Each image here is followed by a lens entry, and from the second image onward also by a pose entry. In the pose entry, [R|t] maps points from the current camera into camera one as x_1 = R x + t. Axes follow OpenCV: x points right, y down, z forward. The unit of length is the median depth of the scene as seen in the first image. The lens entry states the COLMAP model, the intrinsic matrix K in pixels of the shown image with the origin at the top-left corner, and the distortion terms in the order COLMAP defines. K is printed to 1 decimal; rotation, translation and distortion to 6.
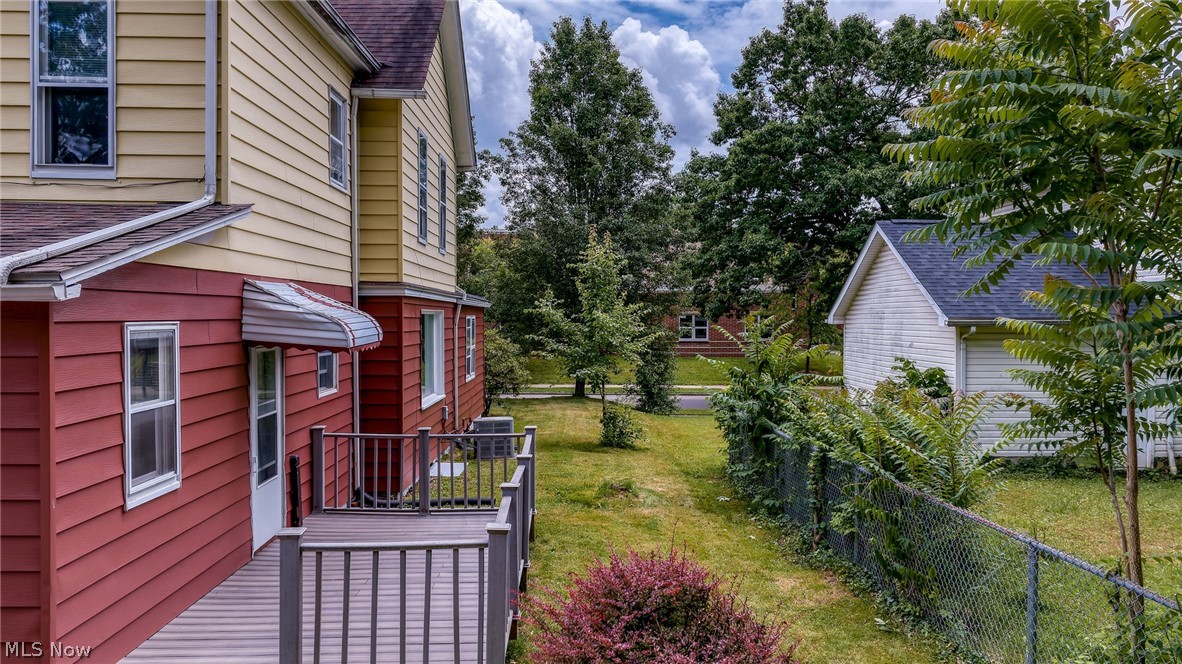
lens RADIAL K [[814.1, 0, 586.0], [0, 814.1, 330.5], [0, 0, 1]] dist [0.000833, -0.011231]
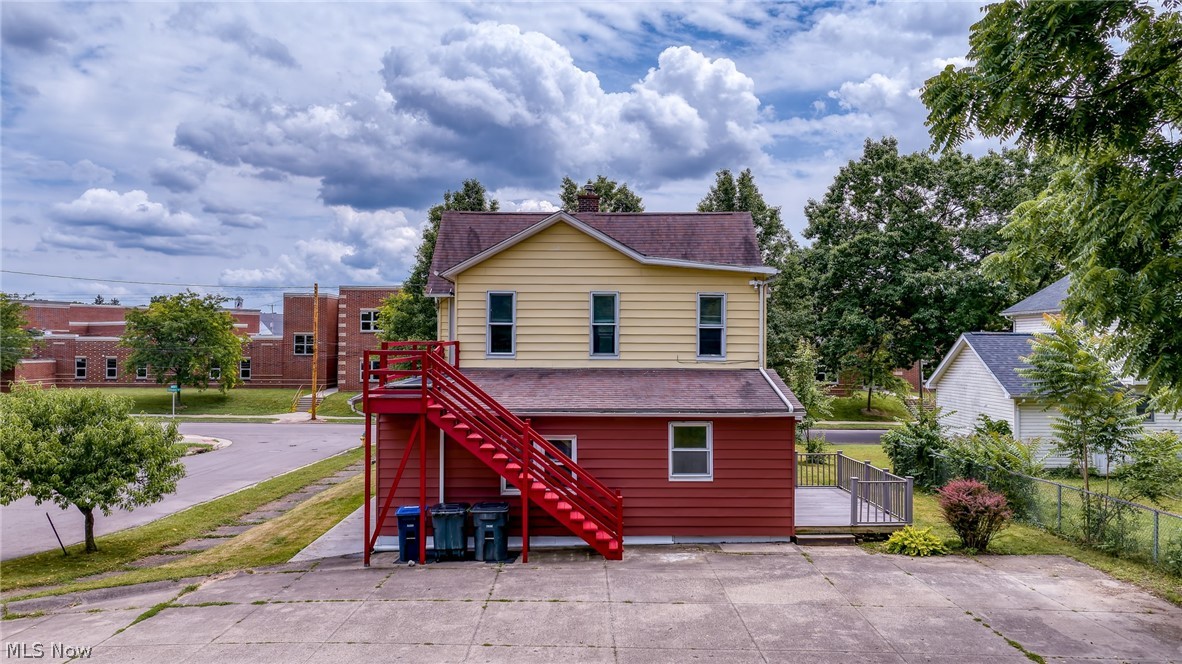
lens RADIAL K [[814.1, 0, 584.0], [0, 814.1, 333.9], [0, 0, 1]] dist [0.000833, -0.011231]
pose [[0.999854, -0.000010, -0.017100, -0.595673], [-0.000505, 0.999547, -0.030090, -0.113365], [0.017093, 0.030095, 0.999401, -1.058384]]
